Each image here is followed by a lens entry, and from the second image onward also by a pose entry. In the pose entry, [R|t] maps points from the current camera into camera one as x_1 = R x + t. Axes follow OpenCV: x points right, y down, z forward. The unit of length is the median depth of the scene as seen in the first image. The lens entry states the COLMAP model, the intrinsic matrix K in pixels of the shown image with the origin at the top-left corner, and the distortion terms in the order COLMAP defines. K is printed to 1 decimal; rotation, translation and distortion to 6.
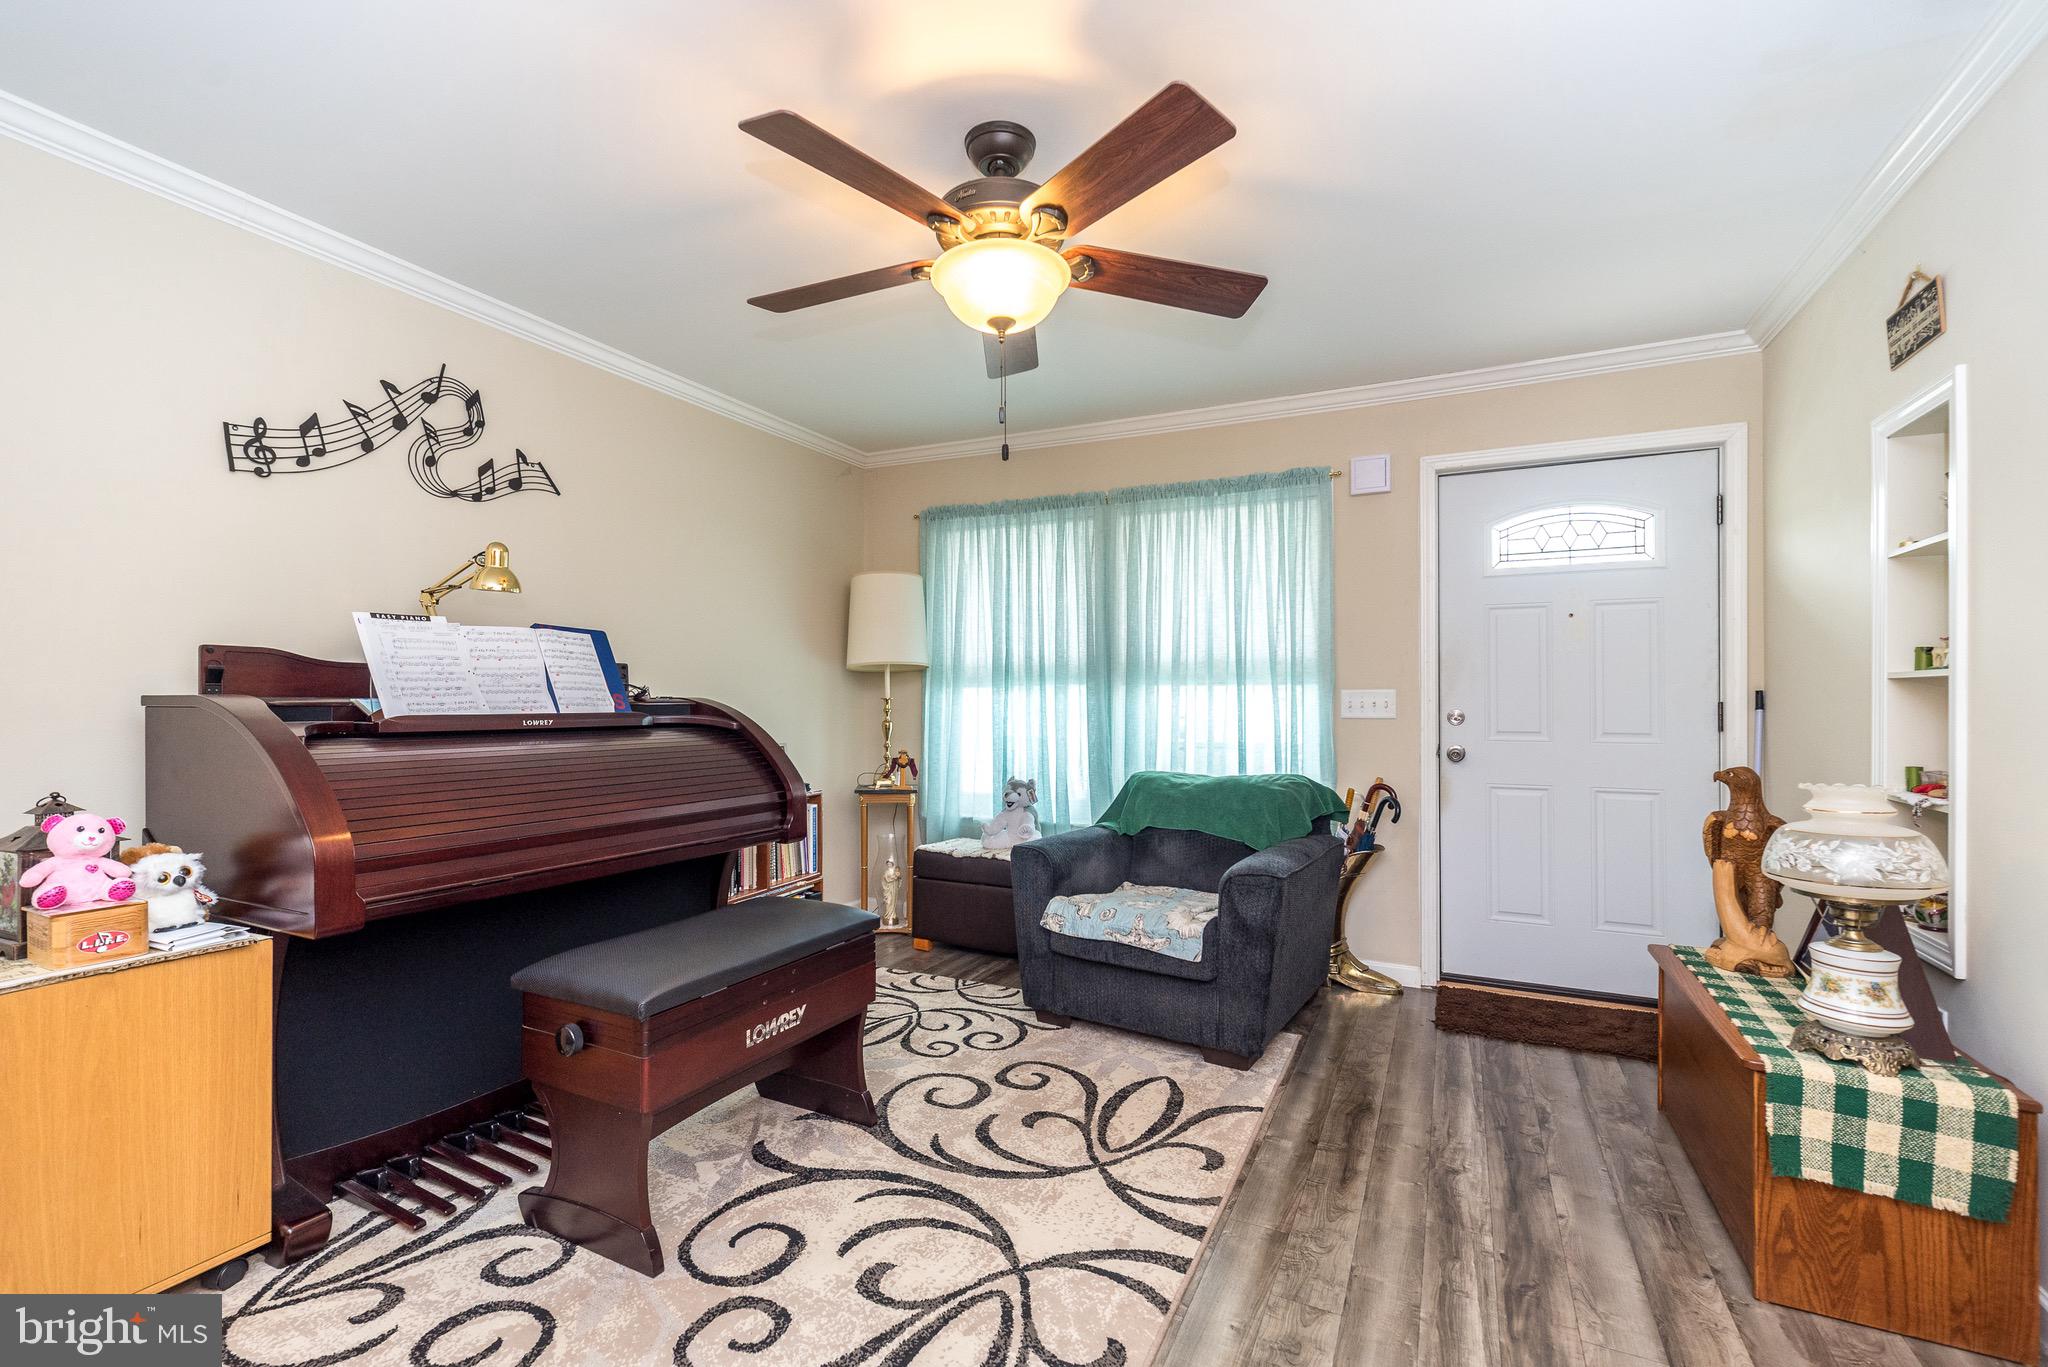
lens RADIAL K [[886.6, 0, 1017.6], [0, 886.6, 685.2], [0, 0, 1]] dist [0.003622, 0.000352]
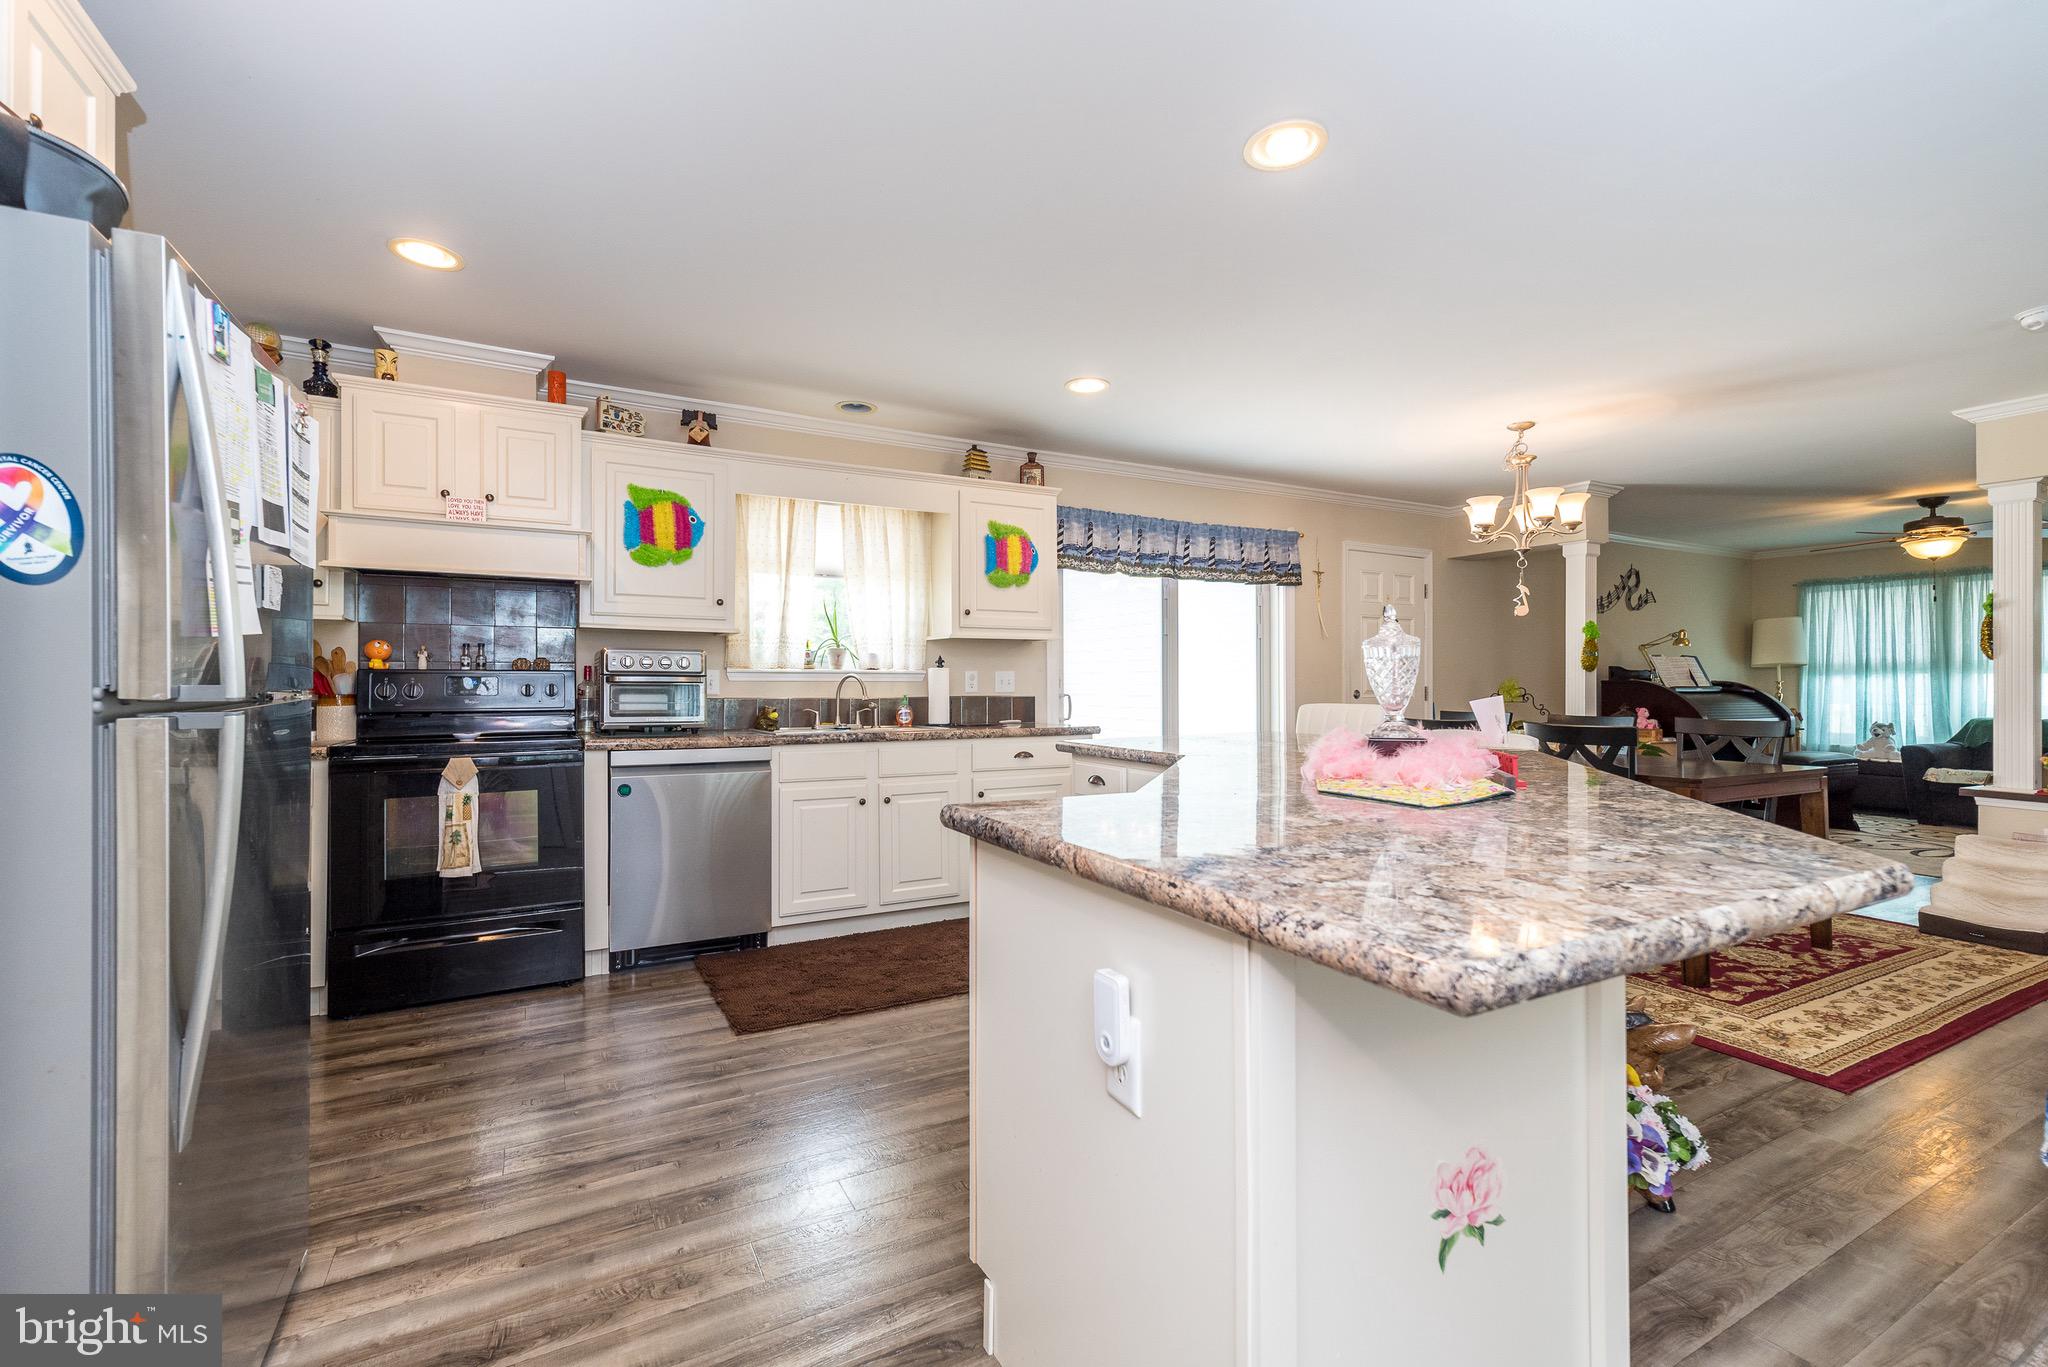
lens RADIAL K [[886.6, 0, 1017.6], [0, 886.6, 685.2], [0, 0, 1]] dist [0.003622, 0.000352]
pose [[0.814727, -0.002732, -0.579839, -0.650733], [0.011085, 0.999880, 0.010864, -0.028834], [0.579739, -0.015279, 0.814659, -2.659831]]
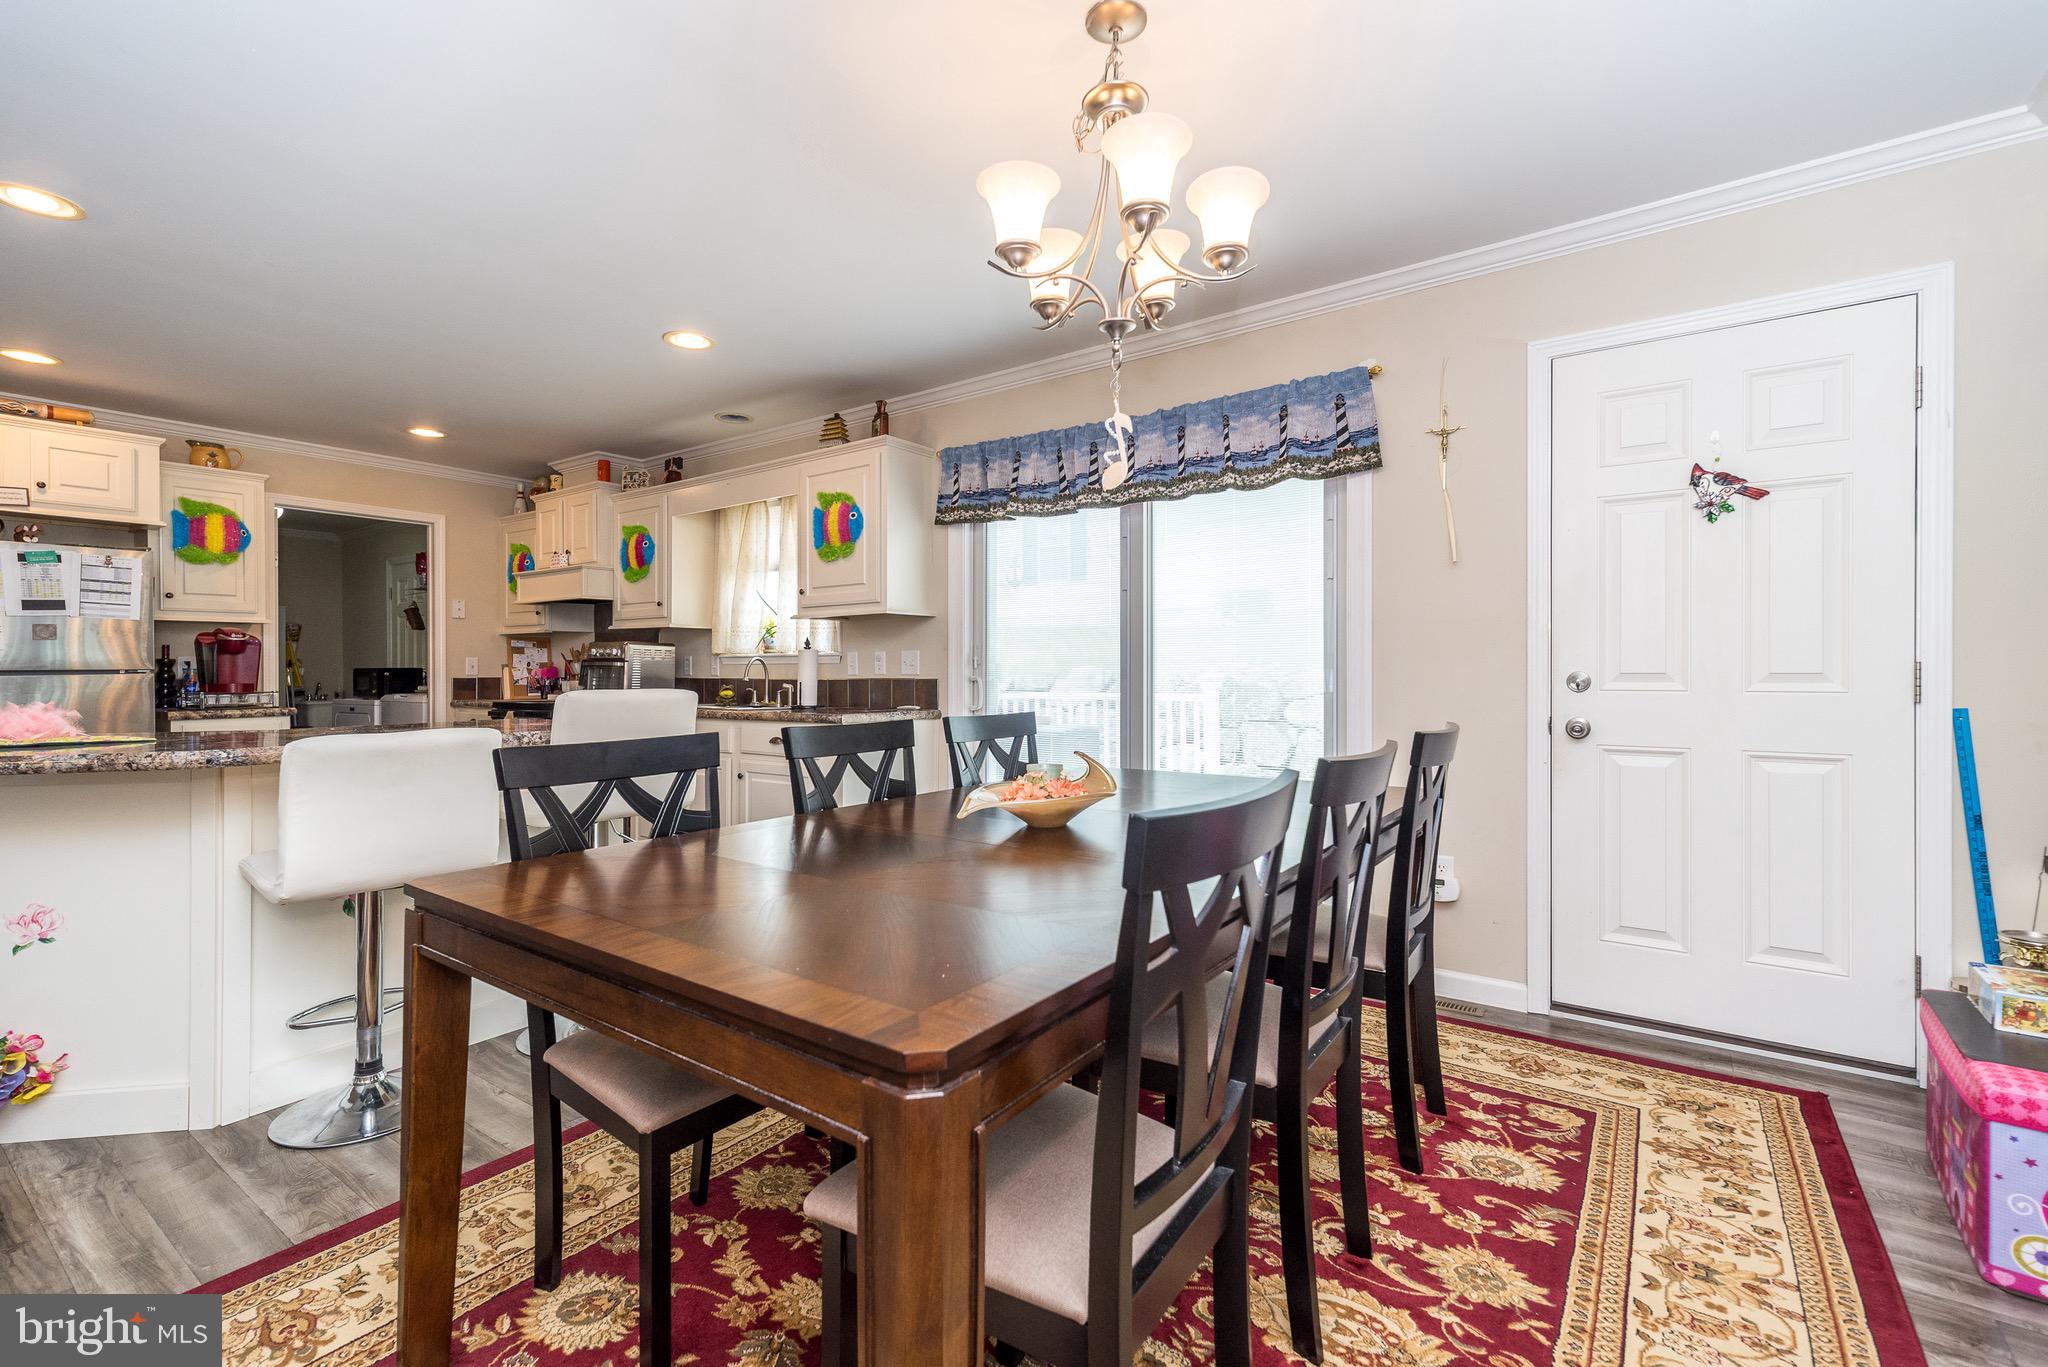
lens RADIAL K [[907.7, 0, 1021.7], [0, 907.7, 640.1], [0, 0, 1]] dist [0.003492, -0.000001]
pose [[-0.171910, -0.039762, -0.984310, -0.125894], [0.015533, 0.998951, -0.043067, 0.017724], [0.984990, -0.022693, -0.171112, -0.606895]]
